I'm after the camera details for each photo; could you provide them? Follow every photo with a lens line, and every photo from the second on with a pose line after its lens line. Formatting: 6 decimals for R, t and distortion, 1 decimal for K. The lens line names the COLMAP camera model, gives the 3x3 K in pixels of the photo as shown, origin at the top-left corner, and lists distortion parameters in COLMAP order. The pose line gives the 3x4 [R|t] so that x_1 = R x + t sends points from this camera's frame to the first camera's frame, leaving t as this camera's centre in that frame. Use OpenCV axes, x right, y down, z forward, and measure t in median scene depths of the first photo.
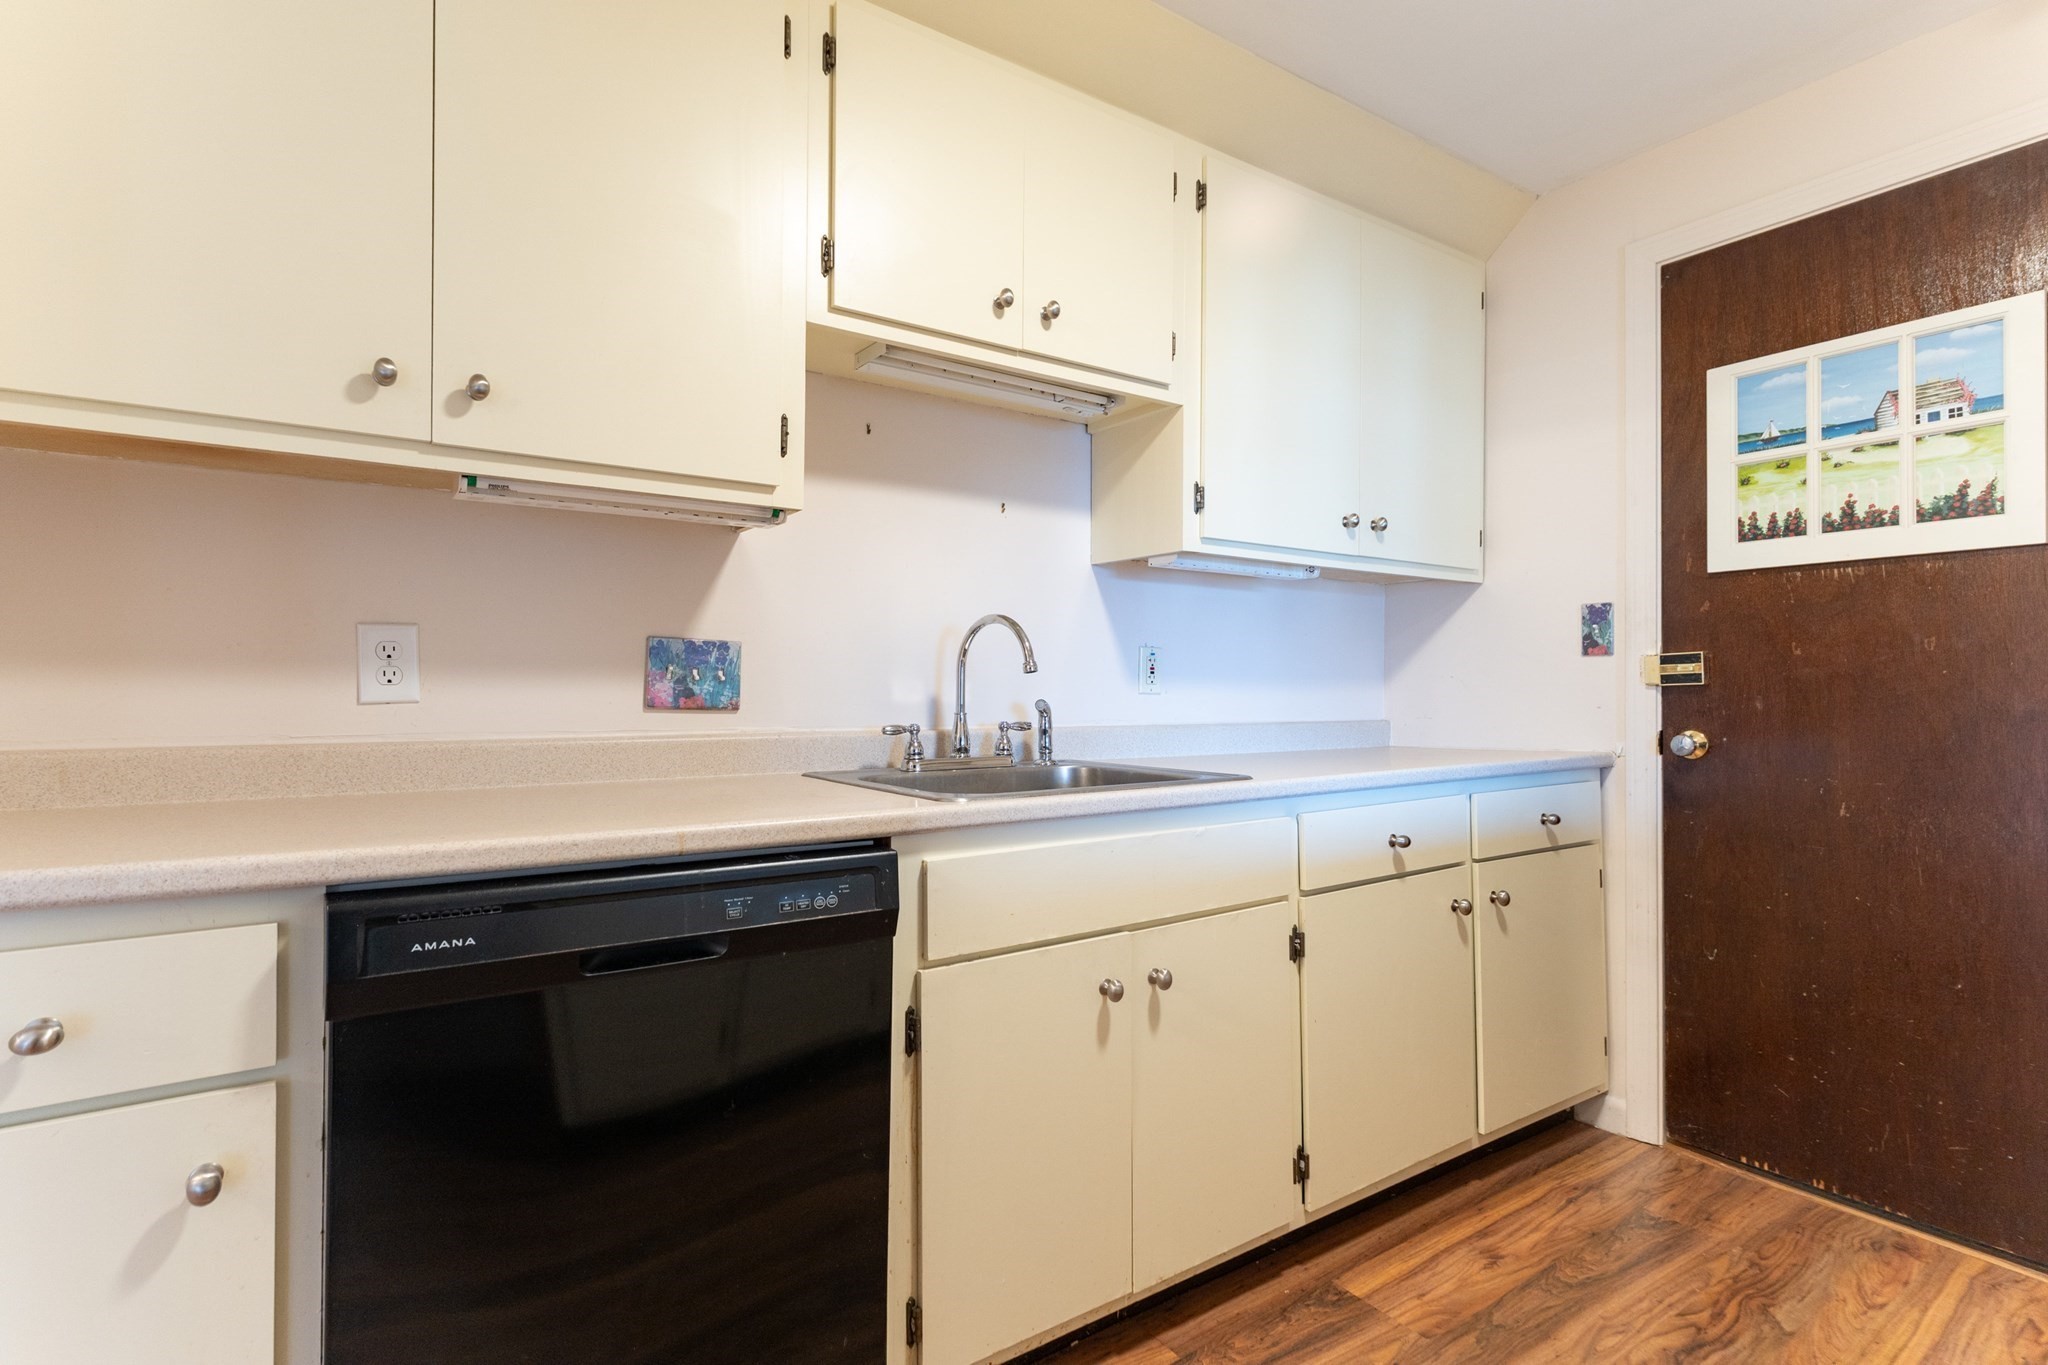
lens RADIAL K [[1001.2, 0, 991.1], [0, 1001.2, 687.5], [0, 0, 1]] dist [0.003214, 0.000003]
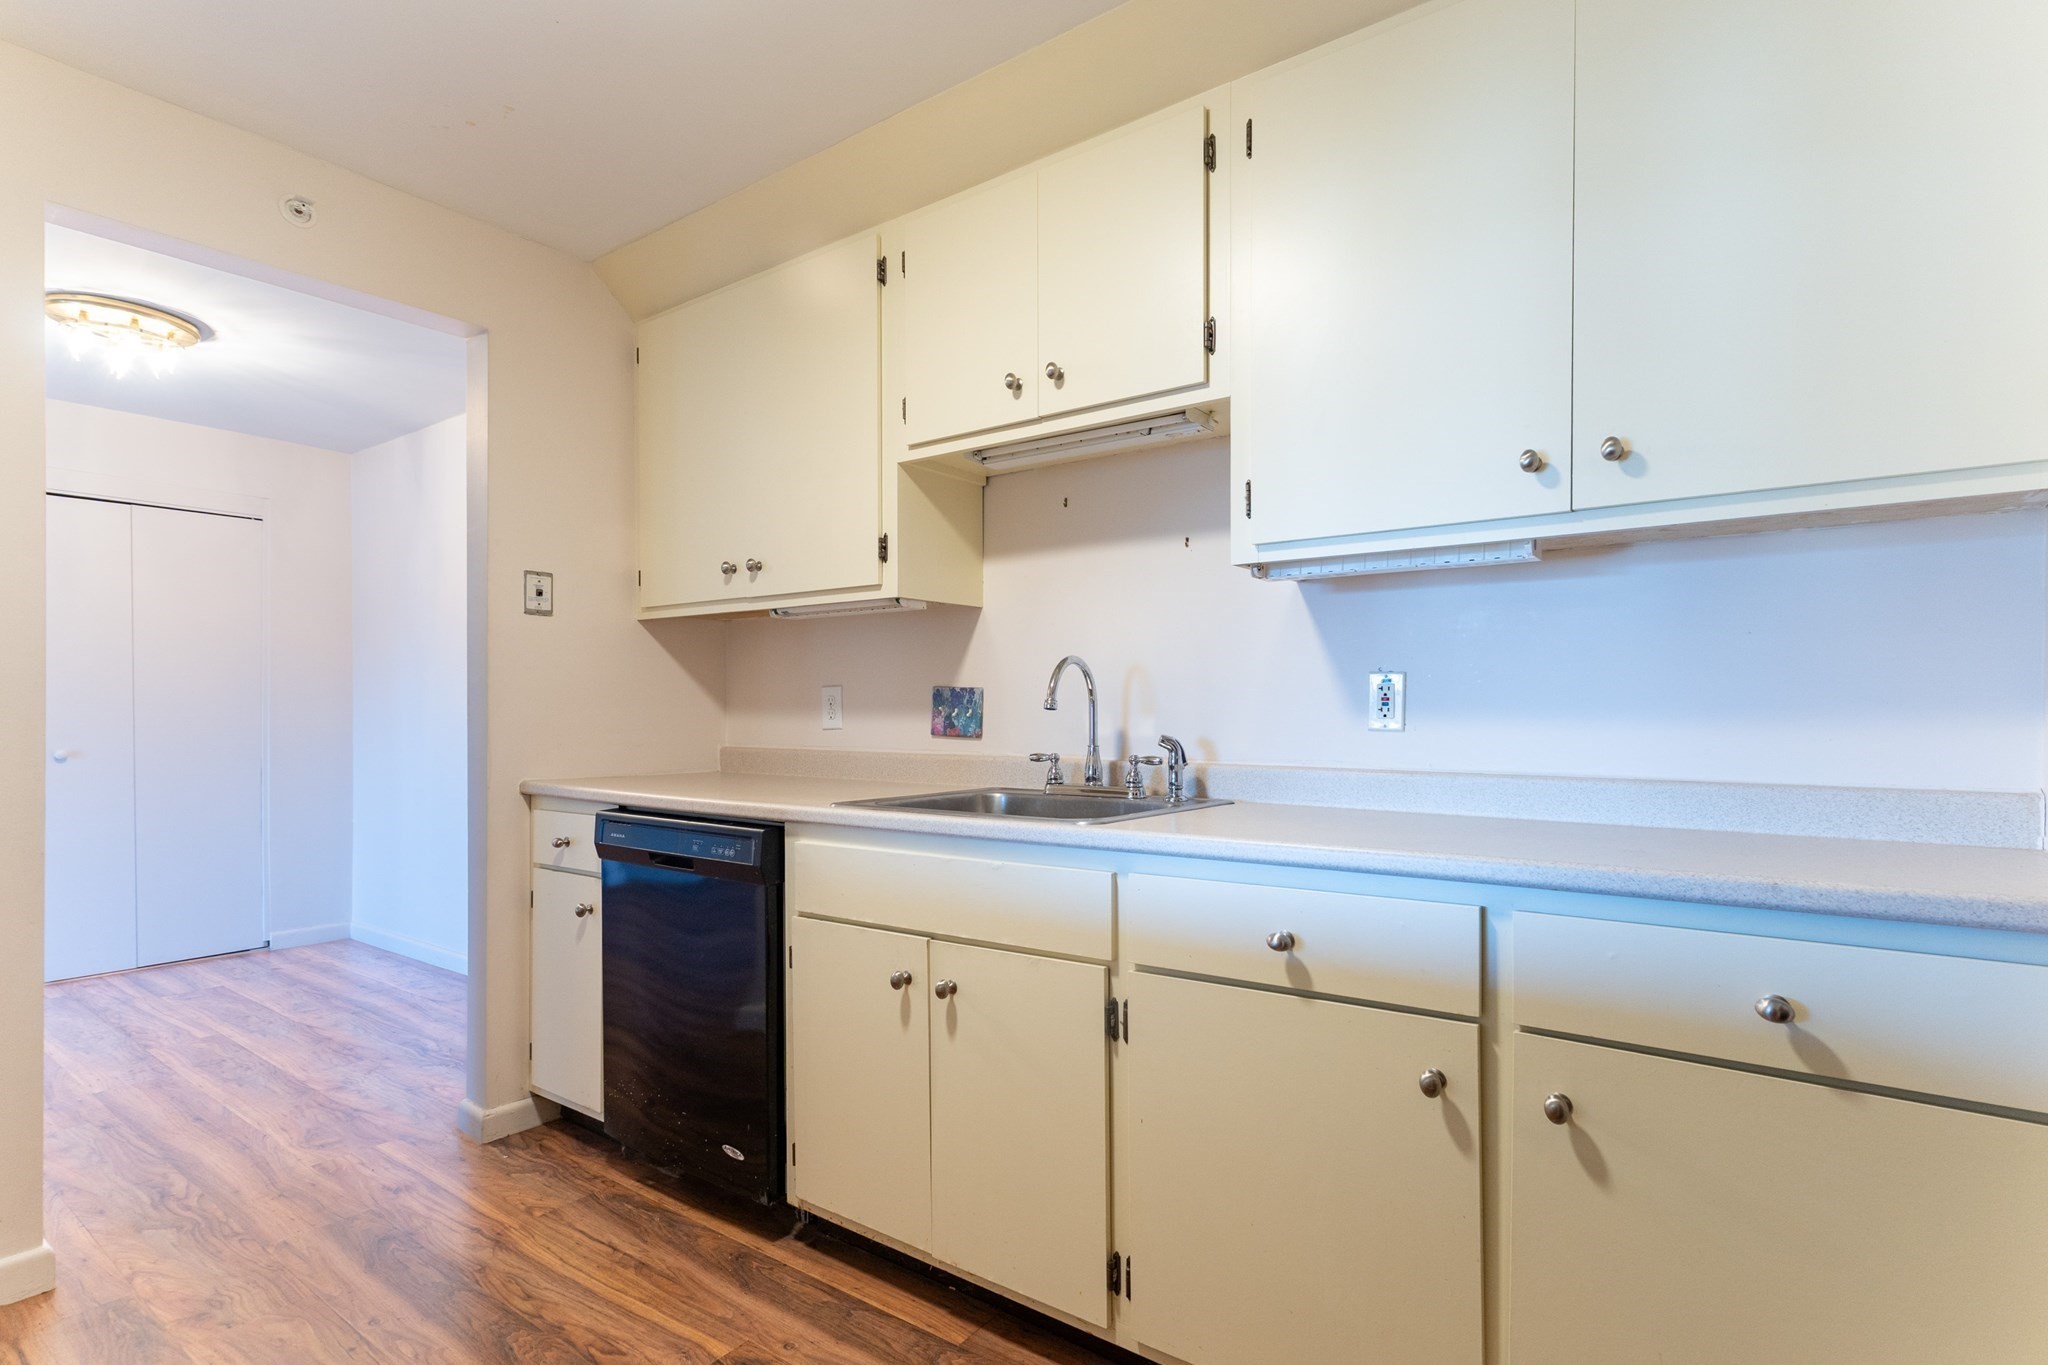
lens RADIAL K [[979.2, 0, 1037.2], [0, 979.2, 714.6], [0, 0, 1]] dist [-0.001064, -0.000452]
pose [[0.350239, -0.000779, -0.936660, 0.944431], [0.002201, 0.999998, -0.000009, -0.008361], [0.936658, -0.002058, 0.350240, 0.561544]]
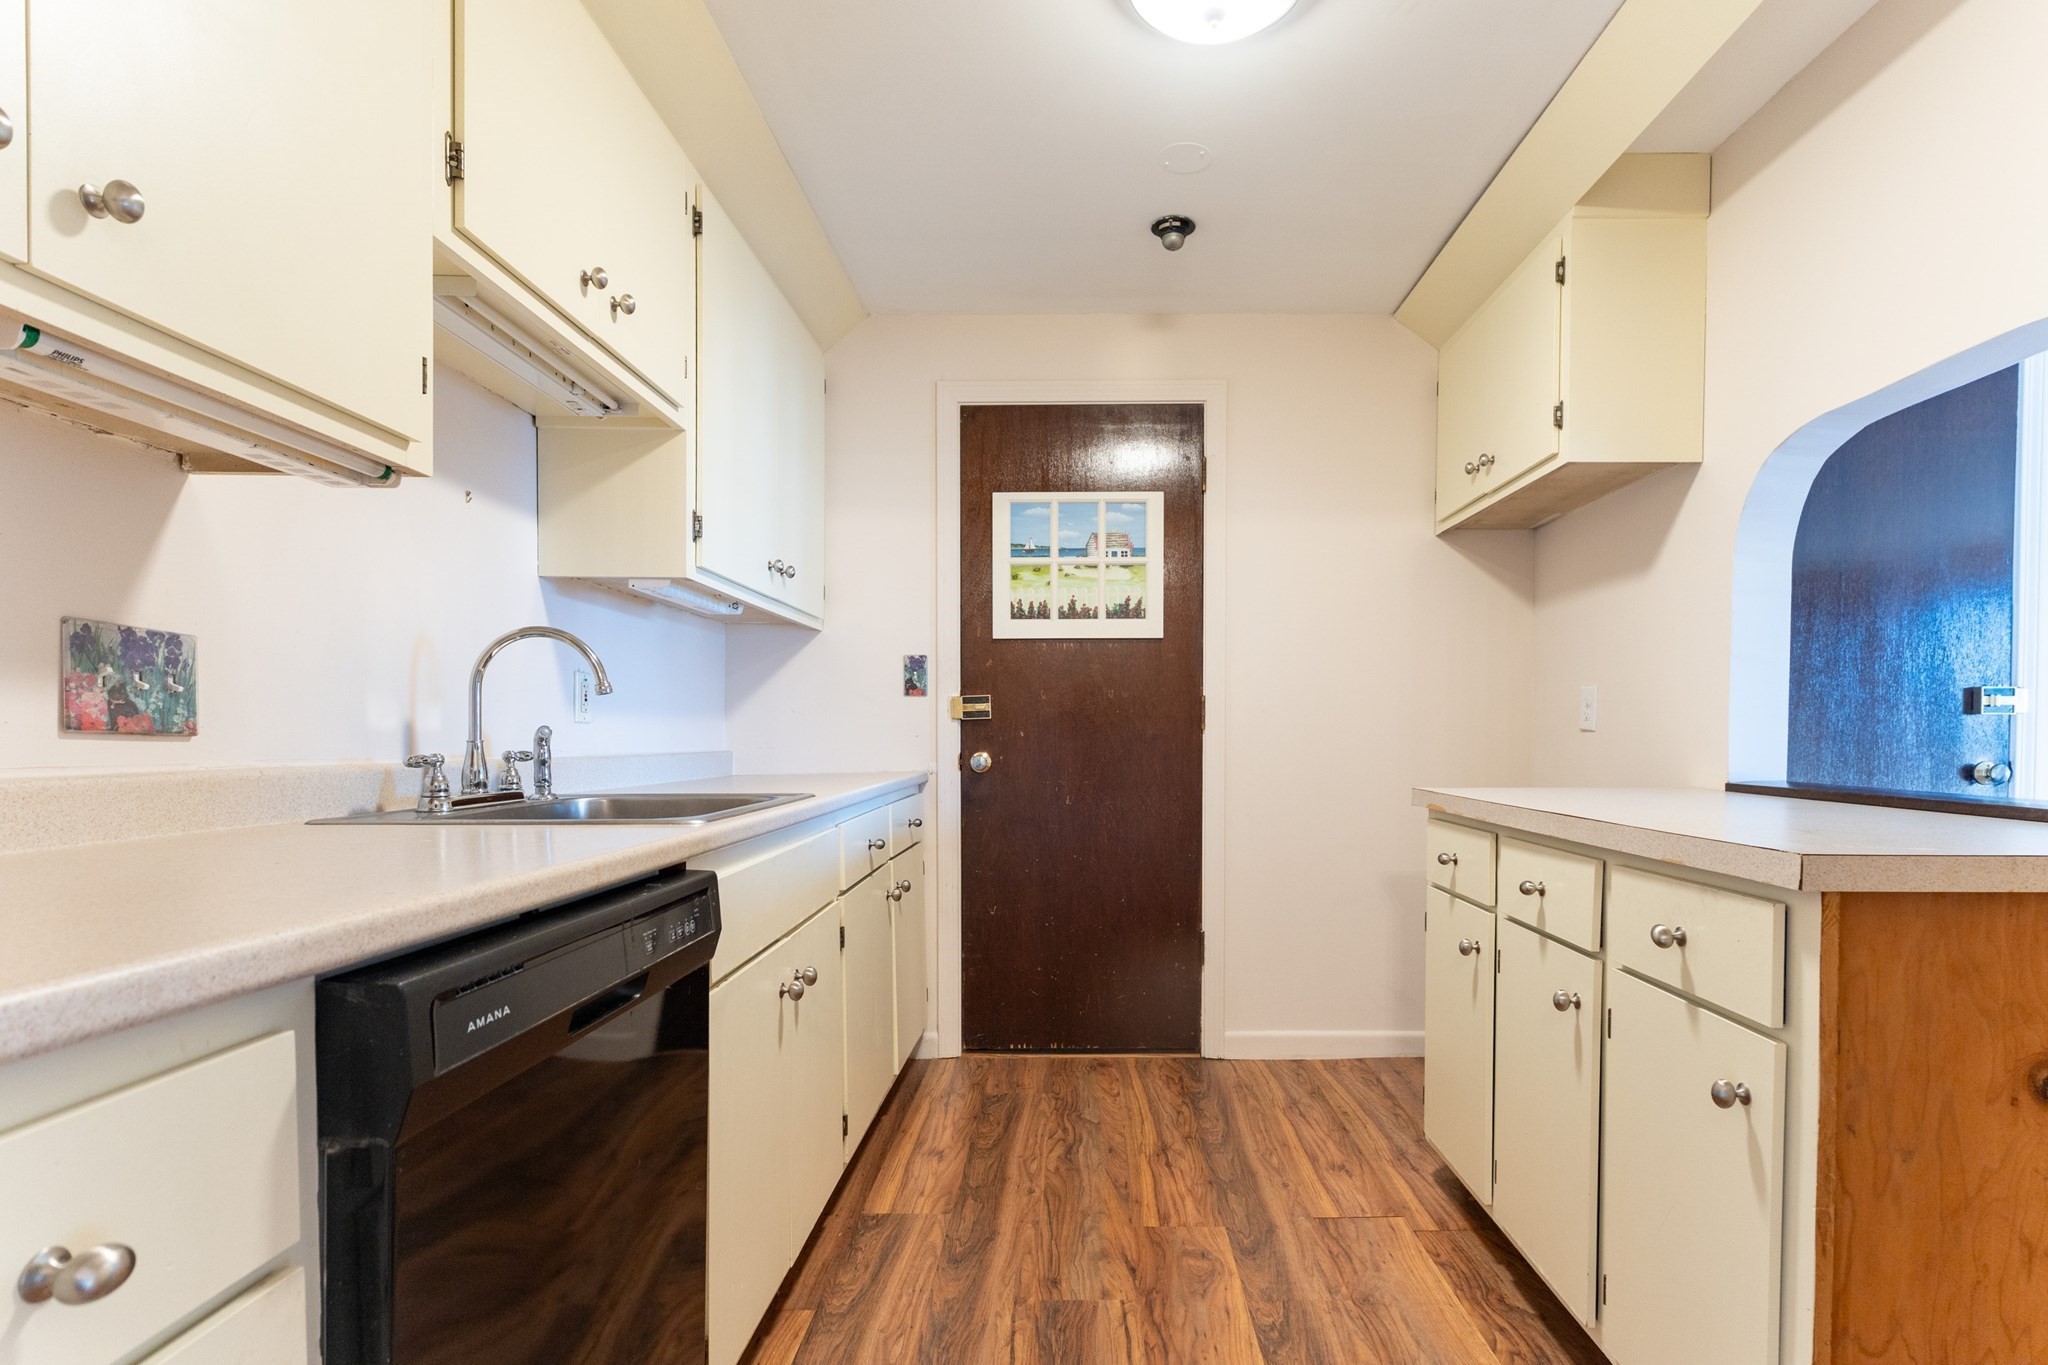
lens RADIAL K [[1038.2, 0, 1109.1], [0, 1038.2, 770.2], [0, 0, 1]] dist [-0.001705, -0.000164]
pose [[0.542374, -0.030248, 0.839592, -0.471429], [-0.000693, 0.999335, 0.036451, 0.018283], [-0.840137, -0.020352, 0.541993, 0.085505]]
